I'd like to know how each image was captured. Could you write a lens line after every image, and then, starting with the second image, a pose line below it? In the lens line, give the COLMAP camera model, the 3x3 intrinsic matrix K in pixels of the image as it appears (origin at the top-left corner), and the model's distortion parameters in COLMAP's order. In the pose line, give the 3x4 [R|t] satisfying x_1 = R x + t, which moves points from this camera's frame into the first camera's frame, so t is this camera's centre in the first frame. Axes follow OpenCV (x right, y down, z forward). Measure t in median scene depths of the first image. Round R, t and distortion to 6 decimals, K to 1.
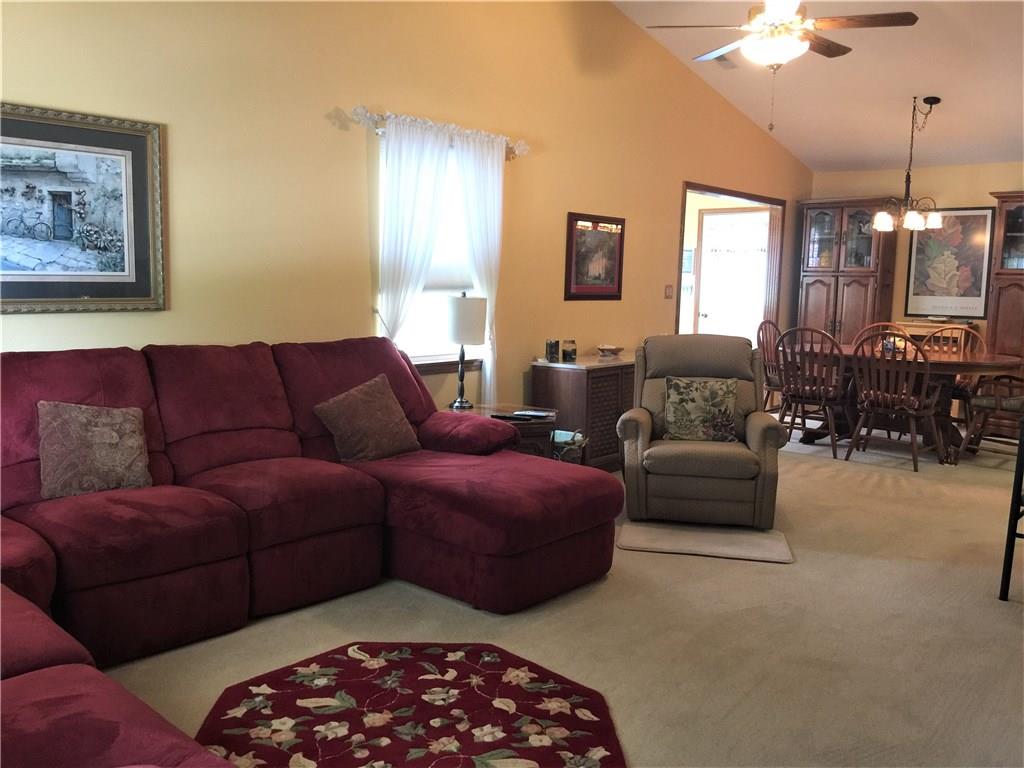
lens RADIAL K [[867.8, 0, 512.0], [0, 867.8, 384.0], [0, 0, 1]] dist [0.082091, -0.150436]
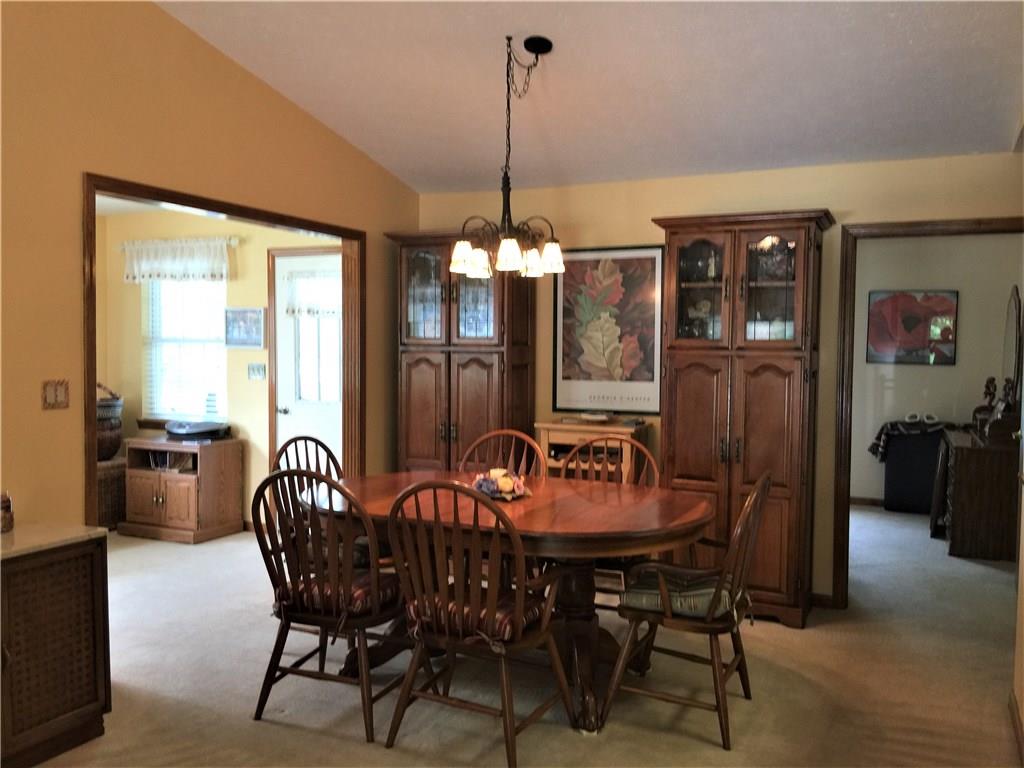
lens RADIAL K [[867.8, 0, 512.0], [0, 867.8, 384.0], [0, 0, 1]] dist [0.082091, -0.150436]
pose [[0.962590, -0.026183, 0.269696, 0.264536], [0.045176, 0.996897, -0.064461, -0.062121], [-0.267171, 0.074233, 0.960786, 0.416874]]
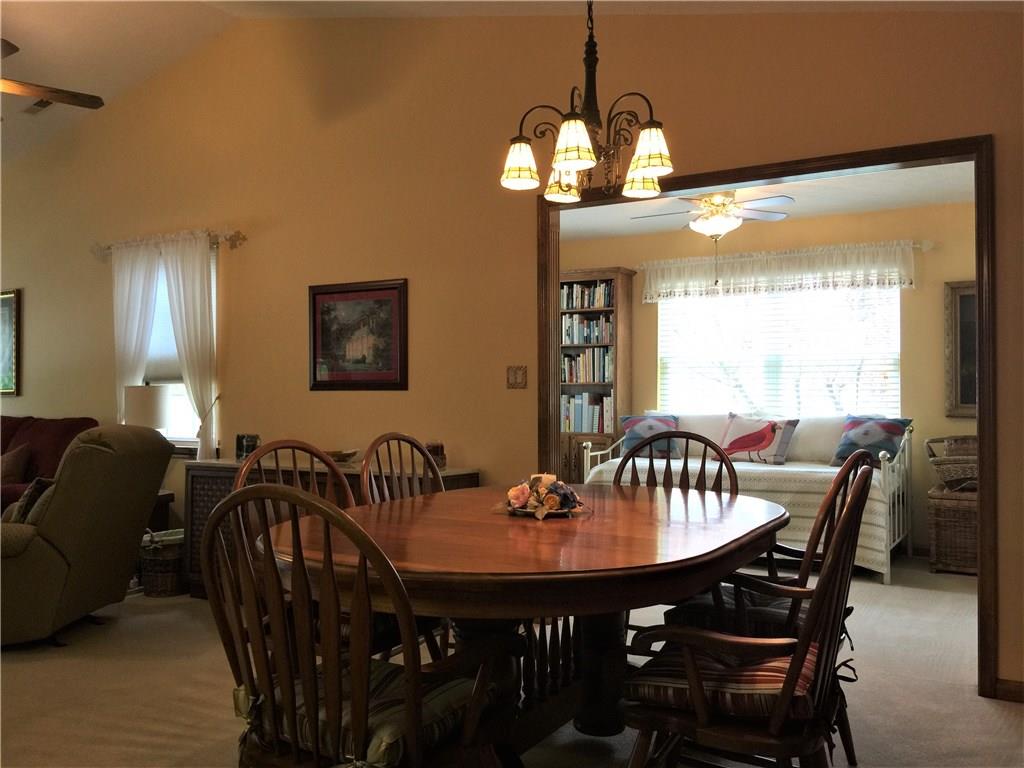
lens RADIAL K [[866.2, 0, 511.7], [0, 866.2, 380.9], [0, 0, 1]] dist [0.086078, -0.143458]
pose [[0.176571, -0.037164, -0.983586, 0.705156], [-0.115205, 0.991638, -0.058150, -0.060685], [0.977523, 0.123582, 0.170813, 0.805331]]
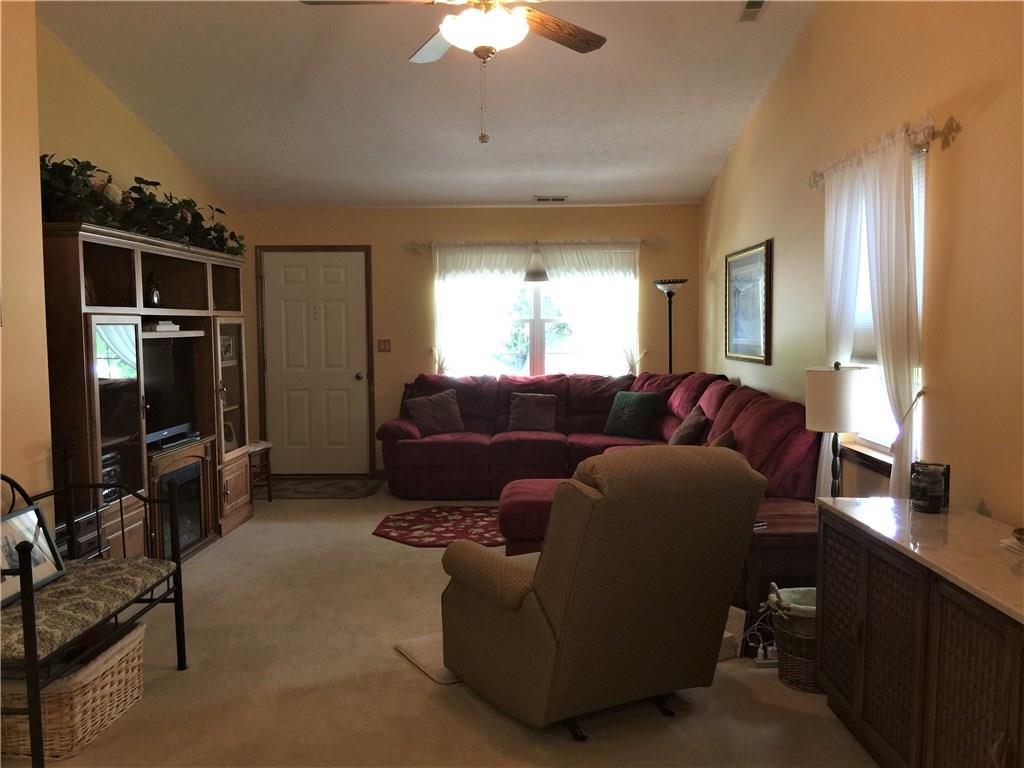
lens RADIAL K [[867.8, 0, 512.0], [0, 867.8, 384.0], [0, 0, 1]] dist [0.082091, -0.150436]
pose [[-0.765716, 0.026299, -0.642641, 0.420669], [-0.087768, 0.985545, 0.144908, -0.110962], [0.637162, 0.167362, -0.752339, 0.896286]]
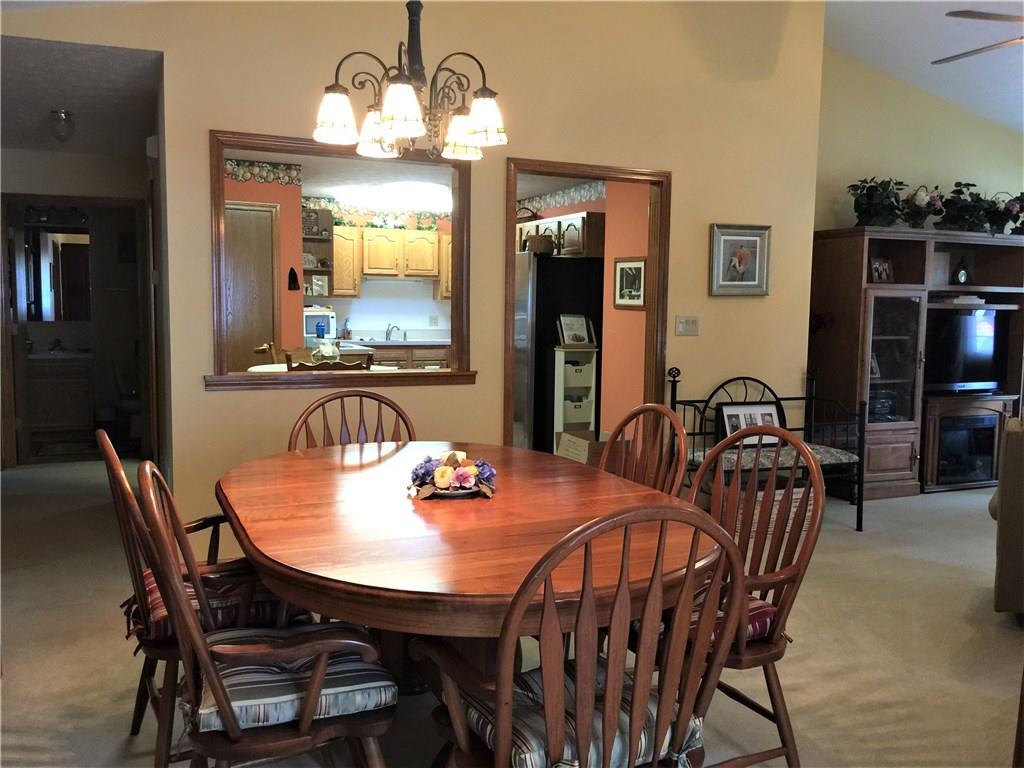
lens RADIAL K [[867.8, 0, 512.0], [0, 867.8, 384.0], [0, 0, 1]] dist [0.082091, -0.150436]
pose [[-0.902628, -0.078520, 0.423198, 0.227709], [0.014971, 0.976897, 0.213185, -0.139919], [-0.430160, 0.198762, -0.880600, 1.148974]]
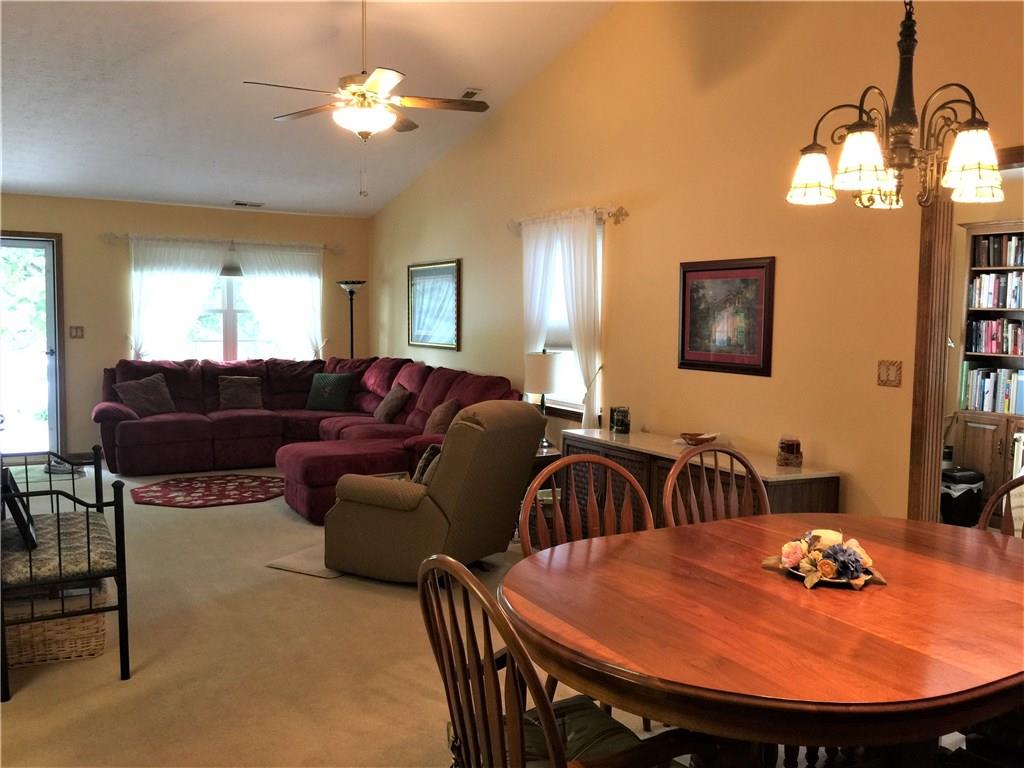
lens RADIAL K [[866.2, 0, 511.7], [0, 866.2, 380.9], [0, 0, 1]] dist [0.086078, -0.143458]
pose [[-0.337172, 0.044218, -0.940404, 0.690669], [-0.137520, 0.985869, 0.095662, -0.109119], [0.931345, 0.161579, -0.326326, 0.866558]]
